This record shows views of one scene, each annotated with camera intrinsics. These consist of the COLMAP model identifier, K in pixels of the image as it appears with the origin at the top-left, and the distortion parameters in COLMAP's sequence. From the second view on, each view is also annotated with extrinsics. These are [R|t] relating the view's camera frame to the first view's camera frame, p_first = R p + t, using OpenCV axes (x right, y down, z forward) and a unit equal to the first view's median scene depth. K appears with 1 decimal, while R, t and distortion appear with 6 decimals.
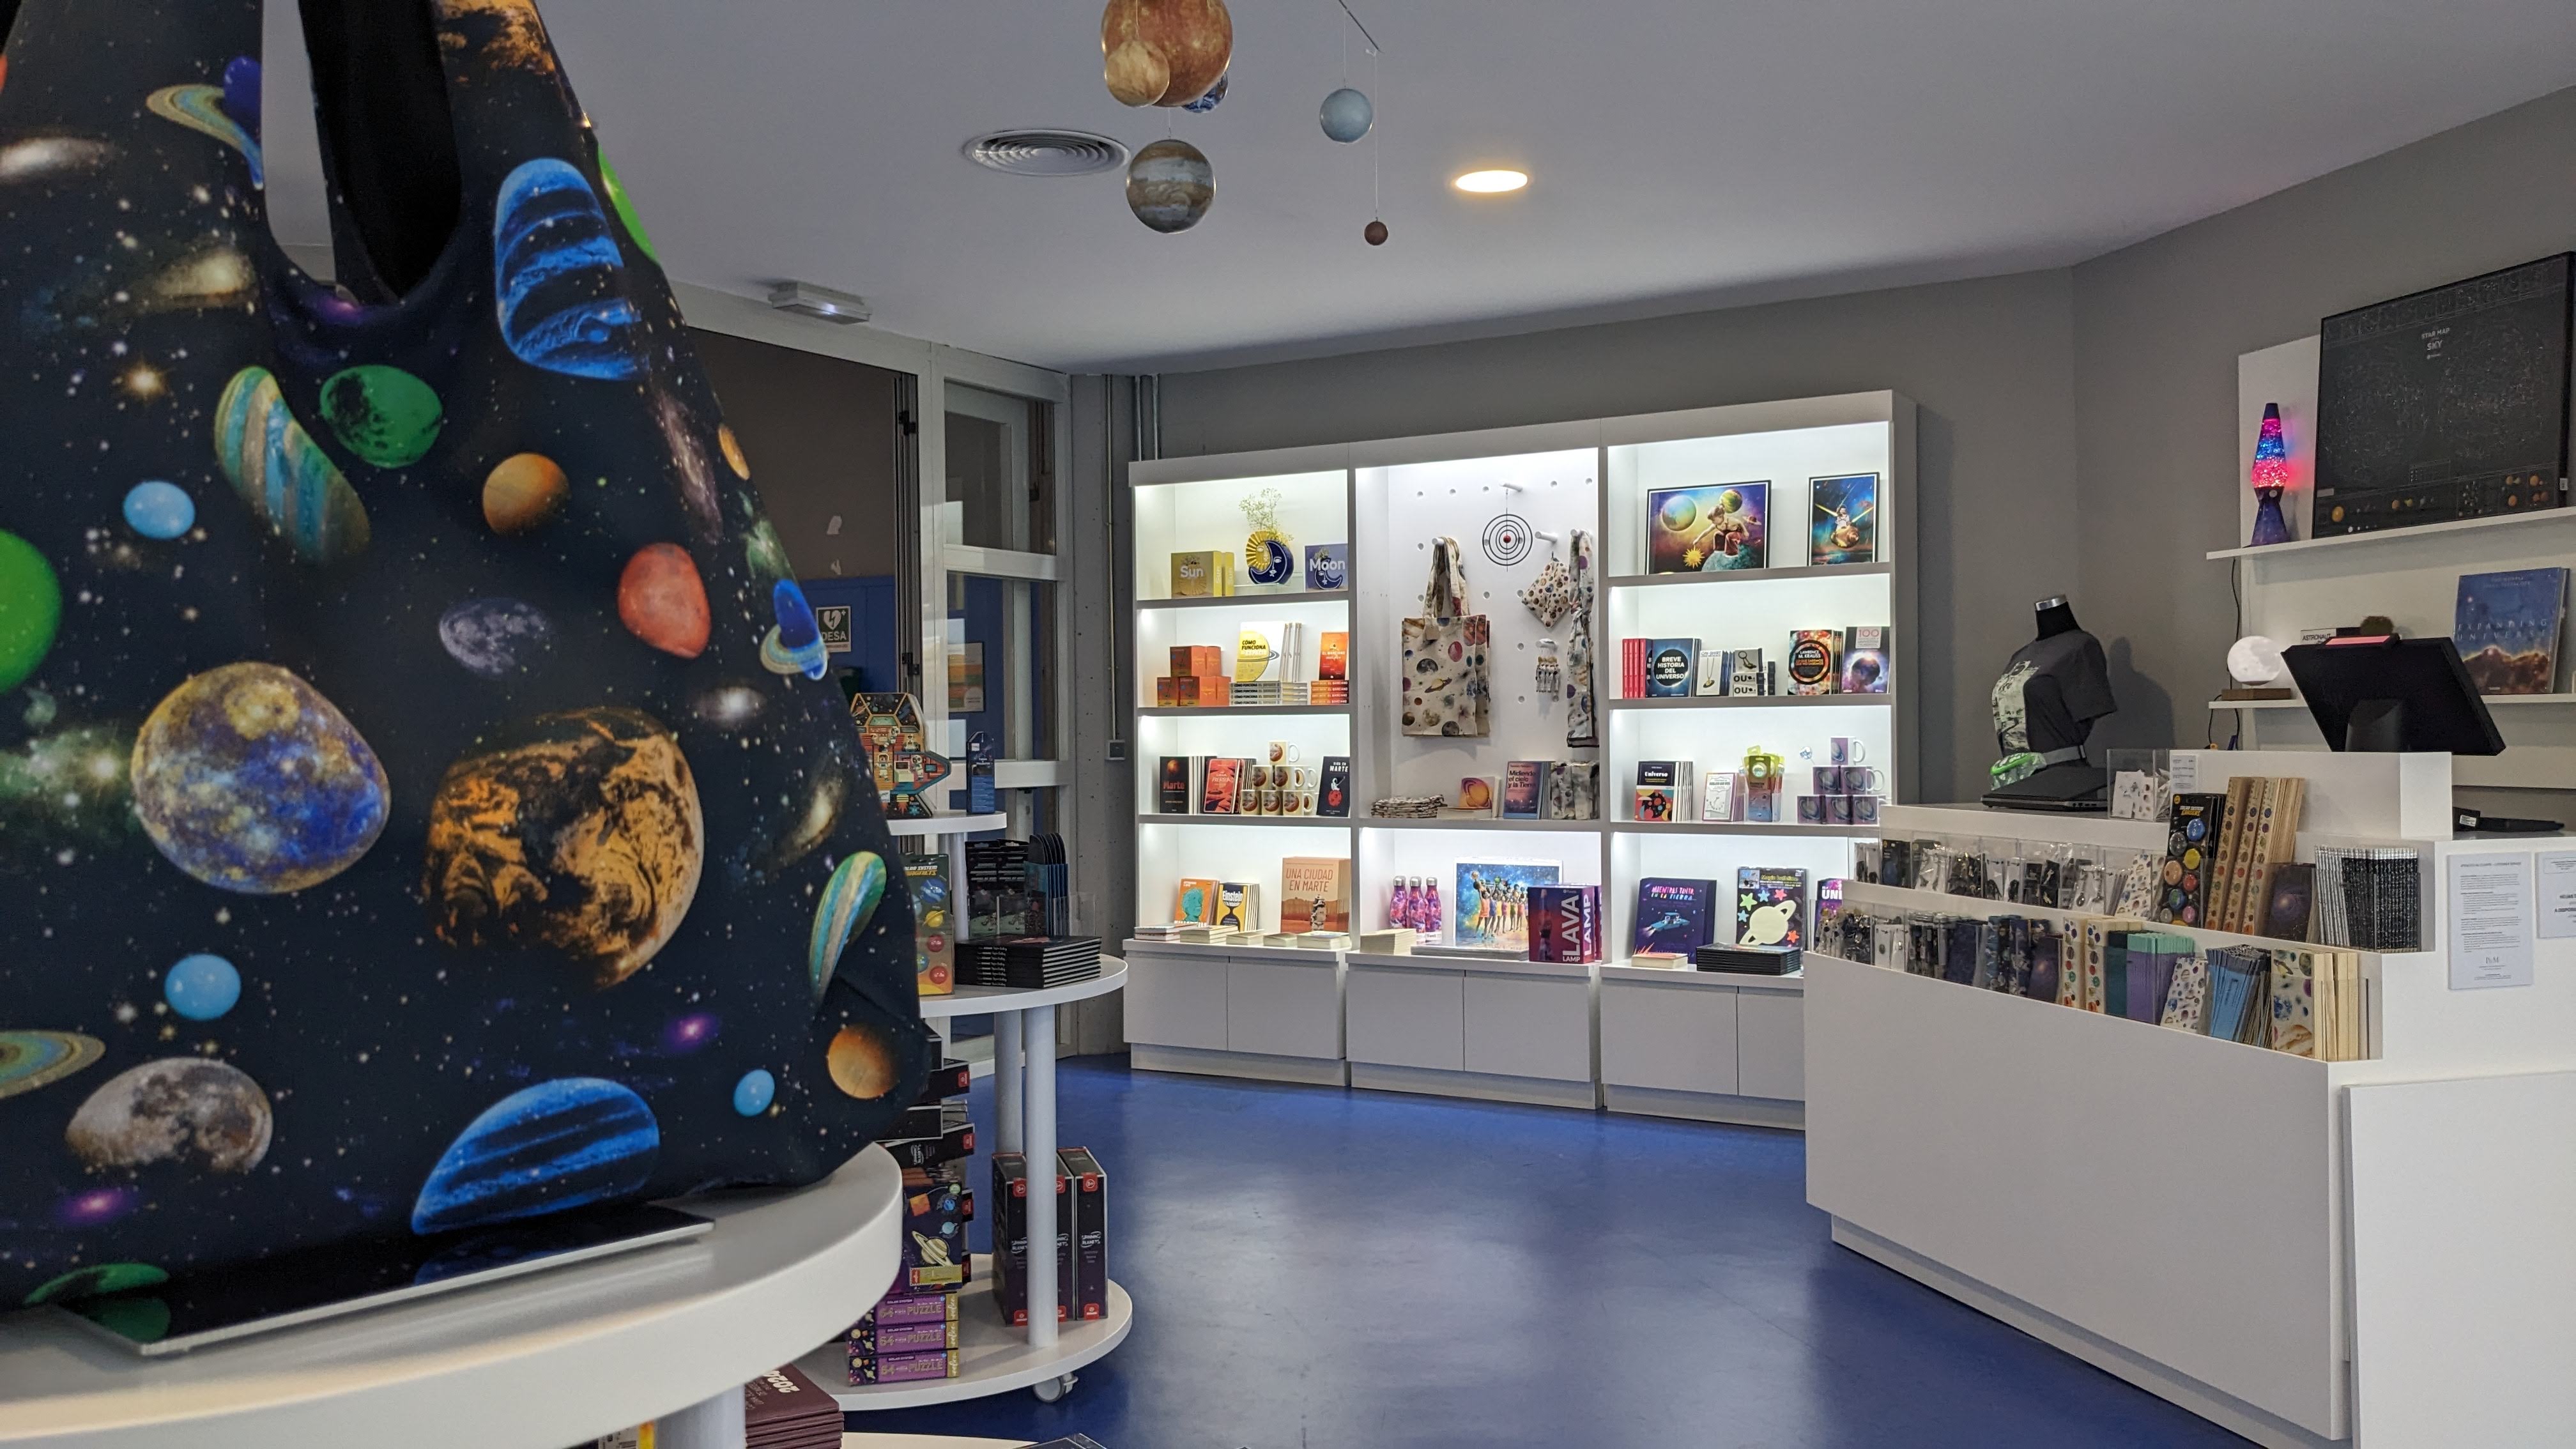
lens RADIAL K [[4433.2, 0, 1288.0], [0, 4433.2, 724.5], [0, 0, 1]] dist [-0.088190, -0.195695]
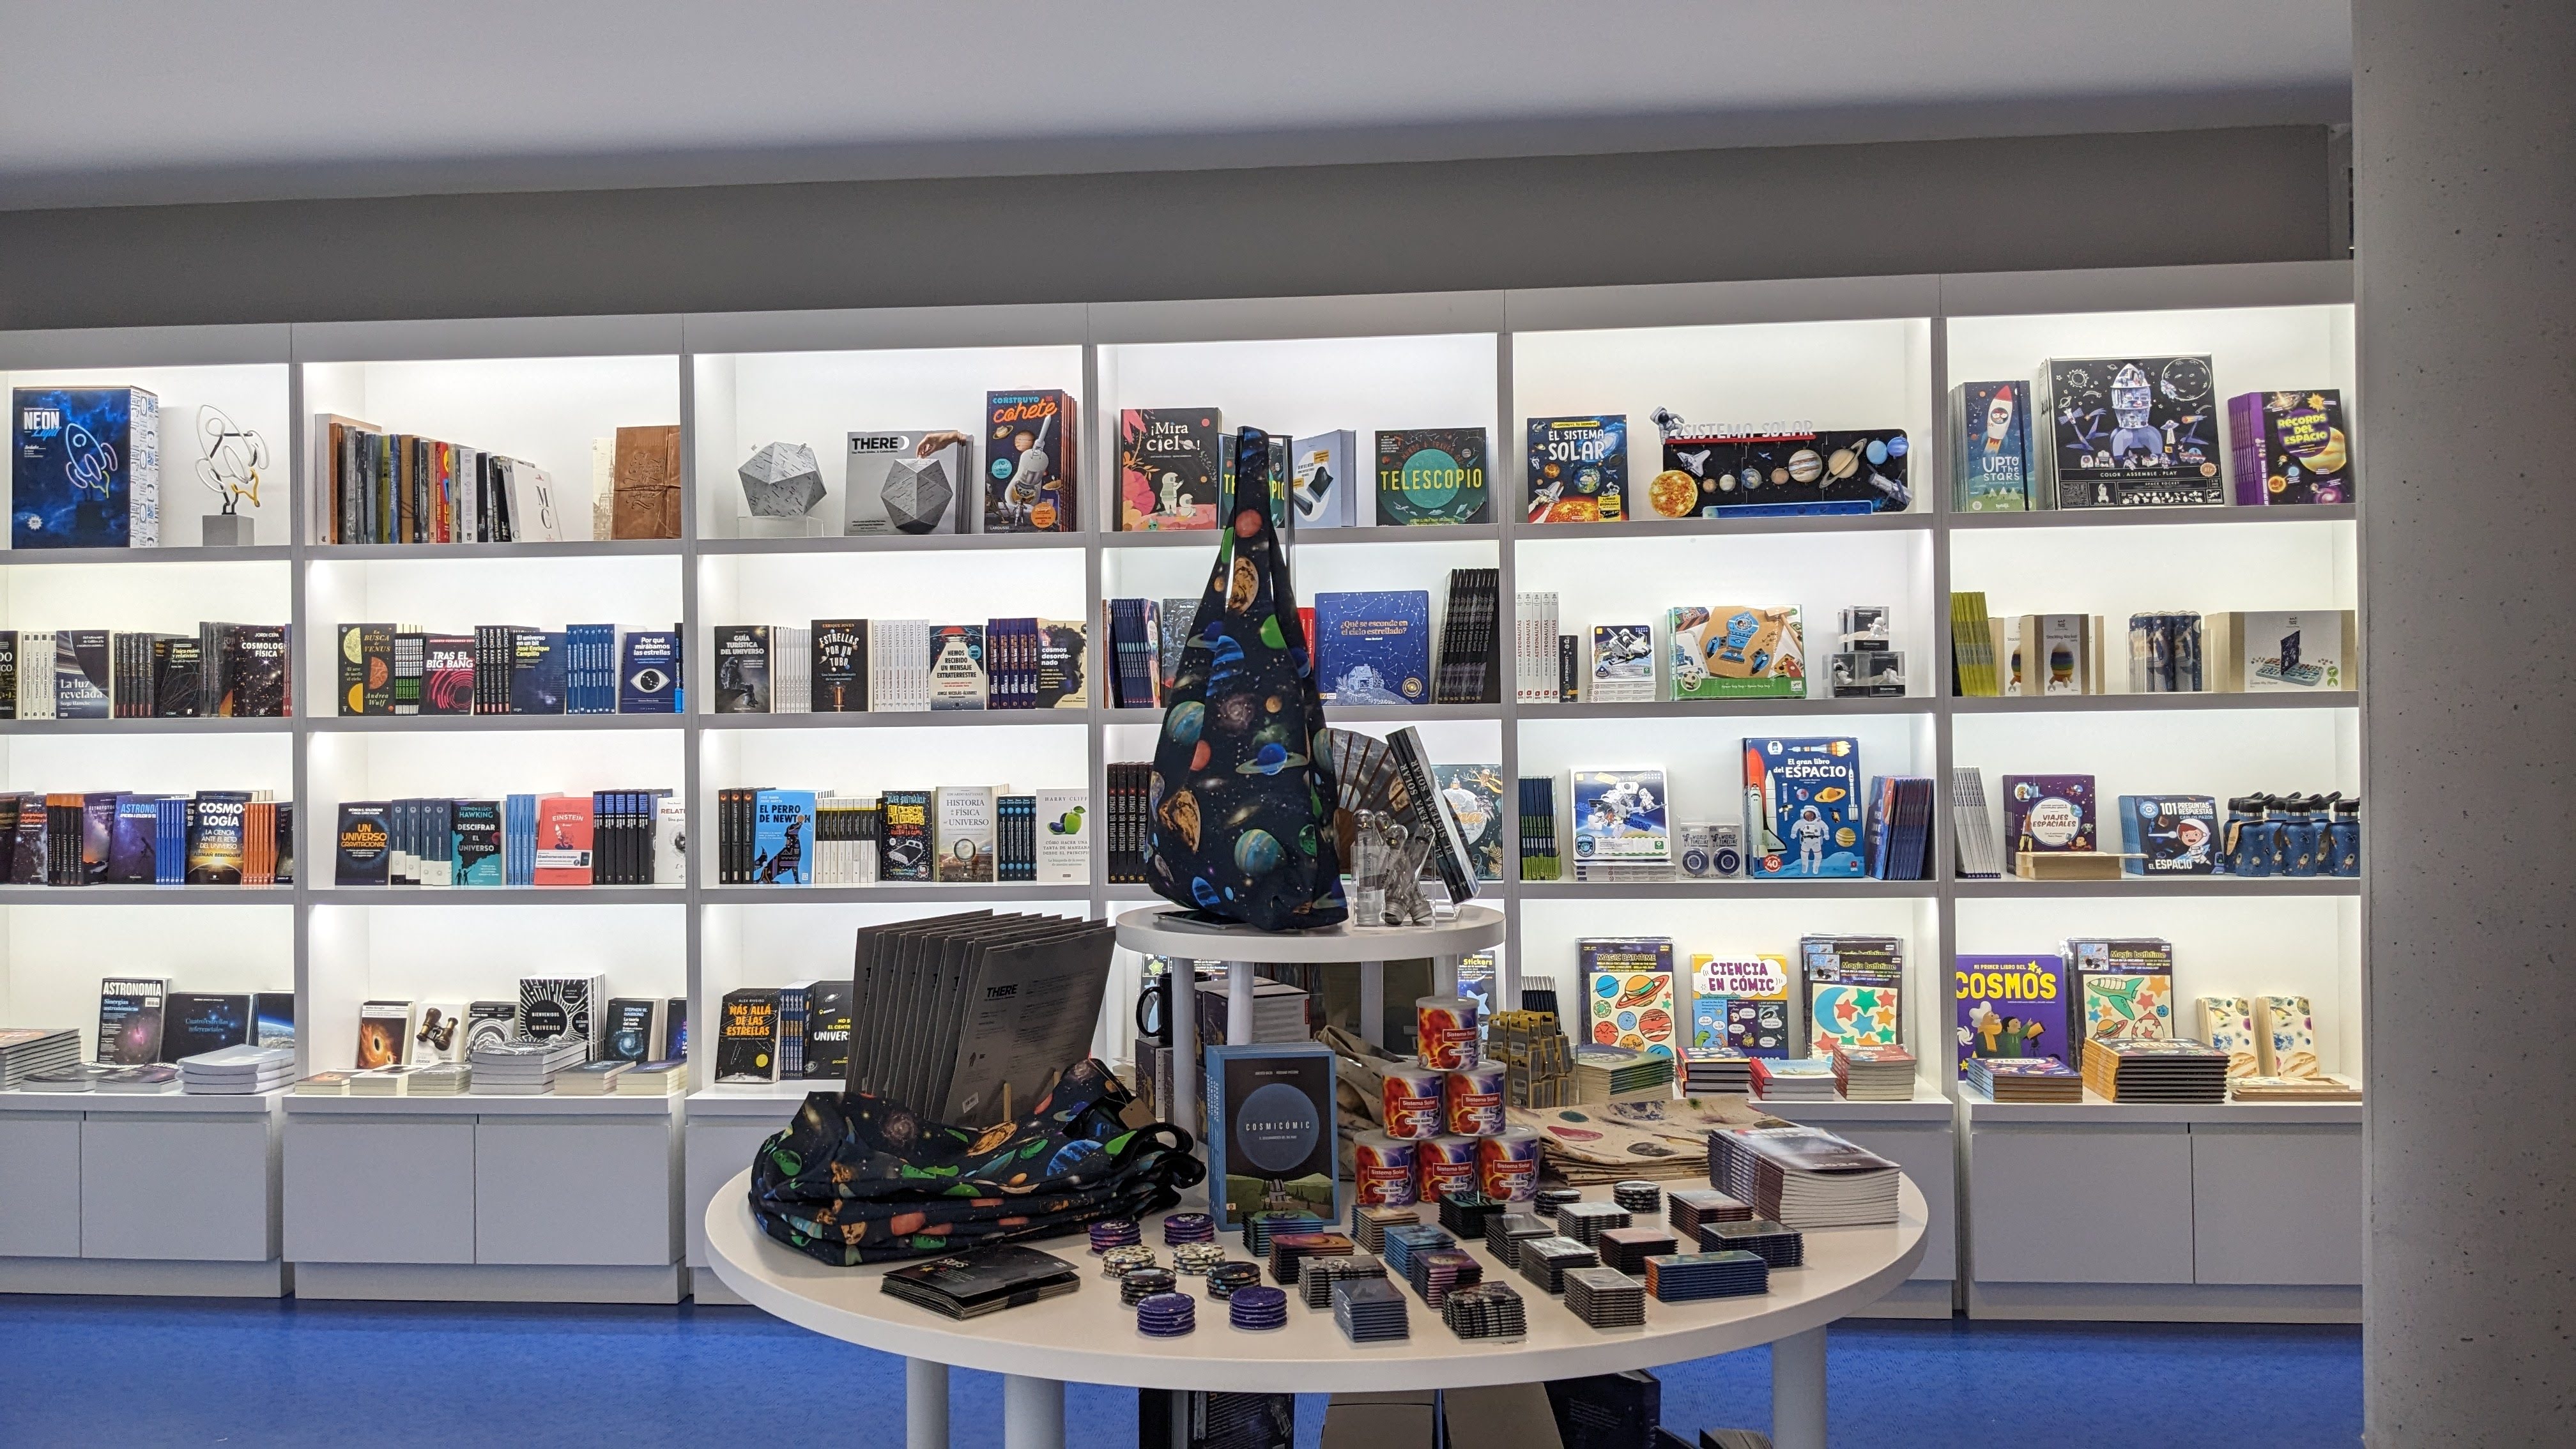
lens RADIAL K [[4433.2, 0, 1288.0], [0, 4433.2, 724.5], [0, 0, 1]] dist [-0.088190, -0.195695]
pose [[0.735238, 0.005044, 0.677791, -0.328751], [0.002486, 0.999946, -0.010138, 0.003212], [-0.677805, 0.009139, 0.735185, 0.425968]]
